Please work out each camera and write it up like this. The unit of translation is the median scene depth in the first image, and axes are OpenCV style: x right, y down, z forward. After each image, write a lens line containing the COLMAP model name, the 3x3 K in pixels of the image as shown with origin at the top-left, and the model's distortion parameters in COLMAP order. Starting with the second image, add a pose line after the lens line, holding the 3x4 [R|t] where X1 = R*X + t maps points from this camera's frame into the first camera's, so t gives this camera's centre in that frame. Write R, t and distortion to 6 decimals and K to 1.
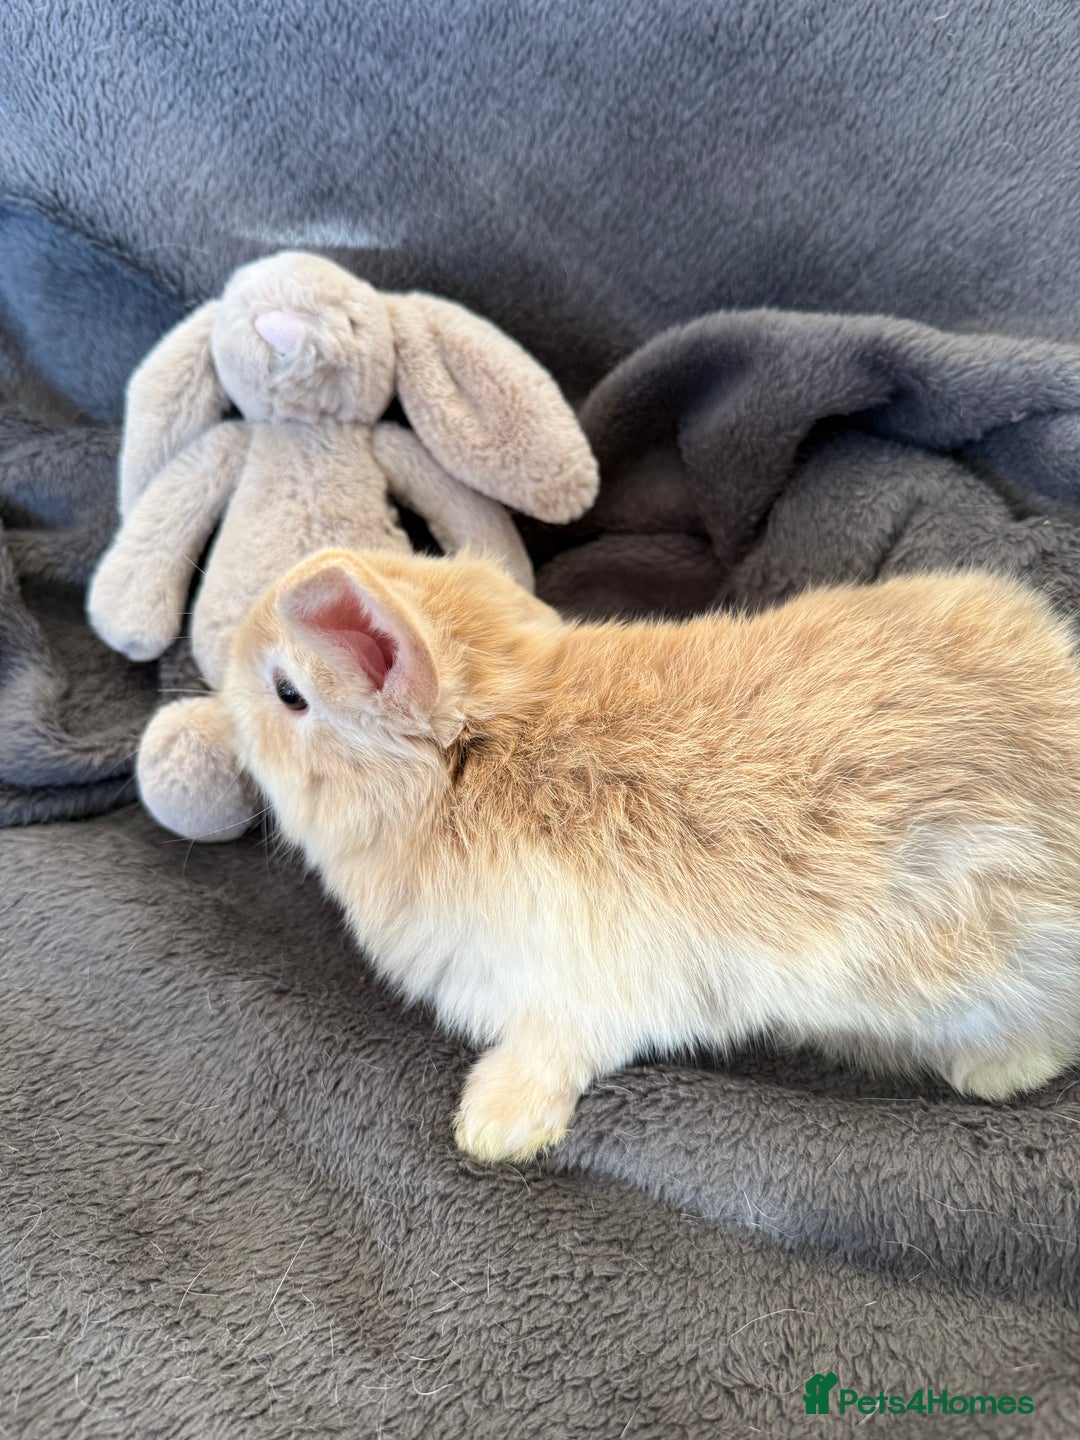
lens RADIAL K [[1043.8, 0, 551.0], [0, 1043.8, 712.0], [0, 0, 1]] dist [-0.026243, 0.000315]
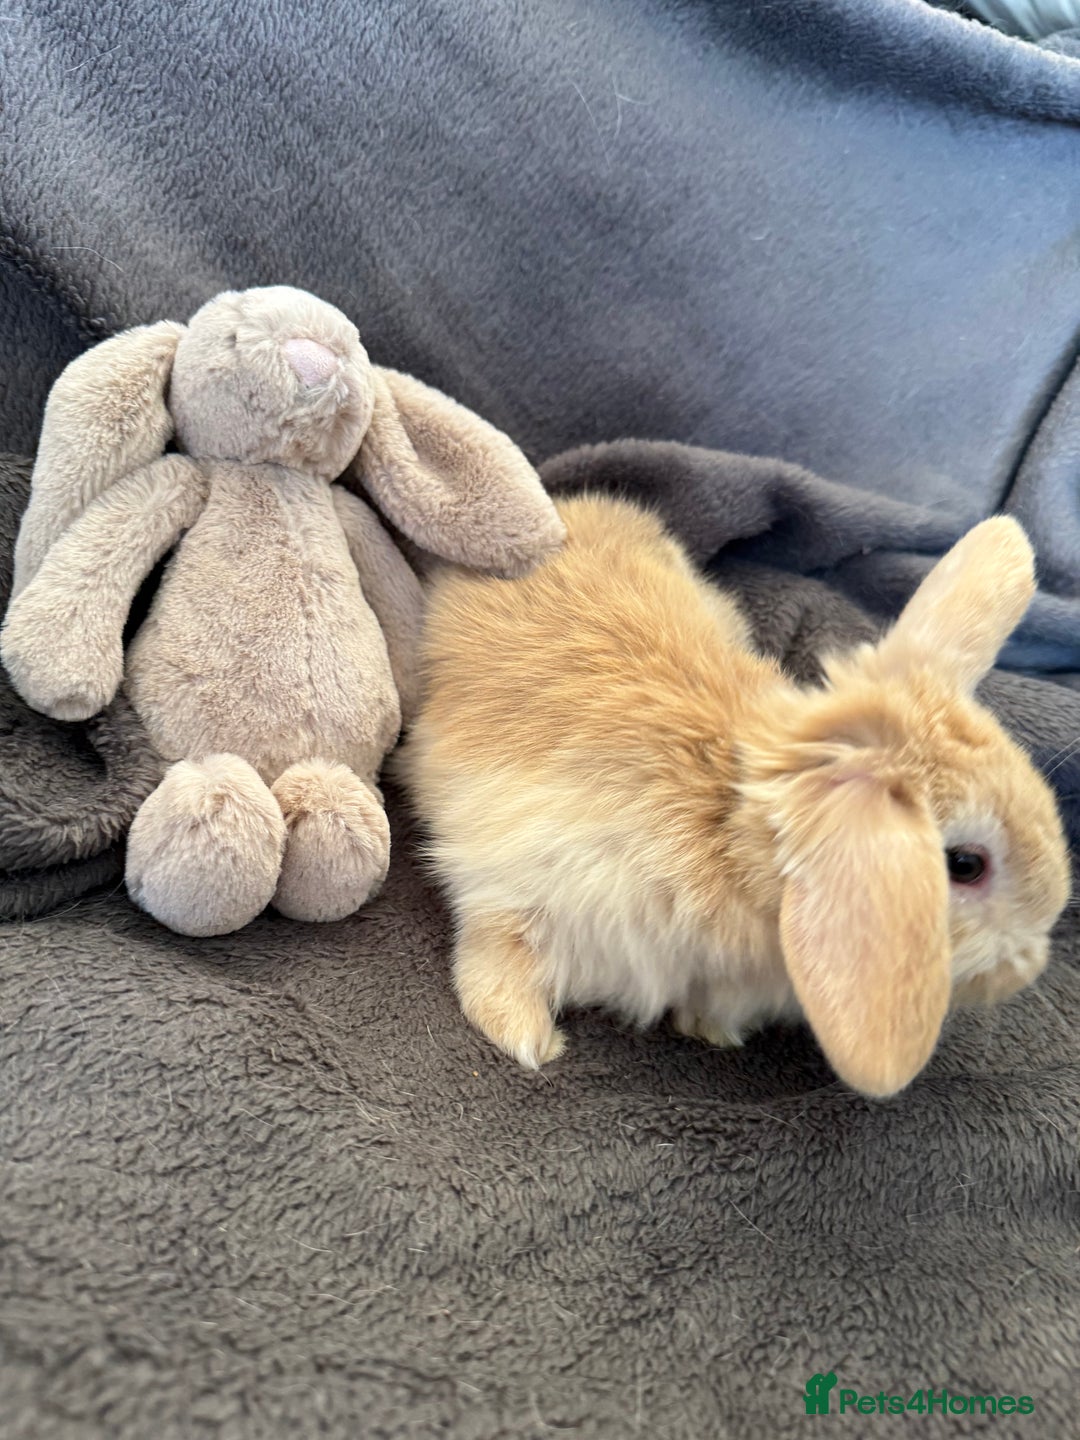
lens RADIAL K [[1043.8, 0, 498.7], [0, 1043.8, 729.1], [0, 0, 1]] dist [-0.026243, 0.000315]
pose [[0.879493, 0.039347, 0.474283, -0.451891], [0.031323, 0.989630, -0.140185, 0.076970], [-0.474880, 0.138148, 0.869140, 0.134539]]
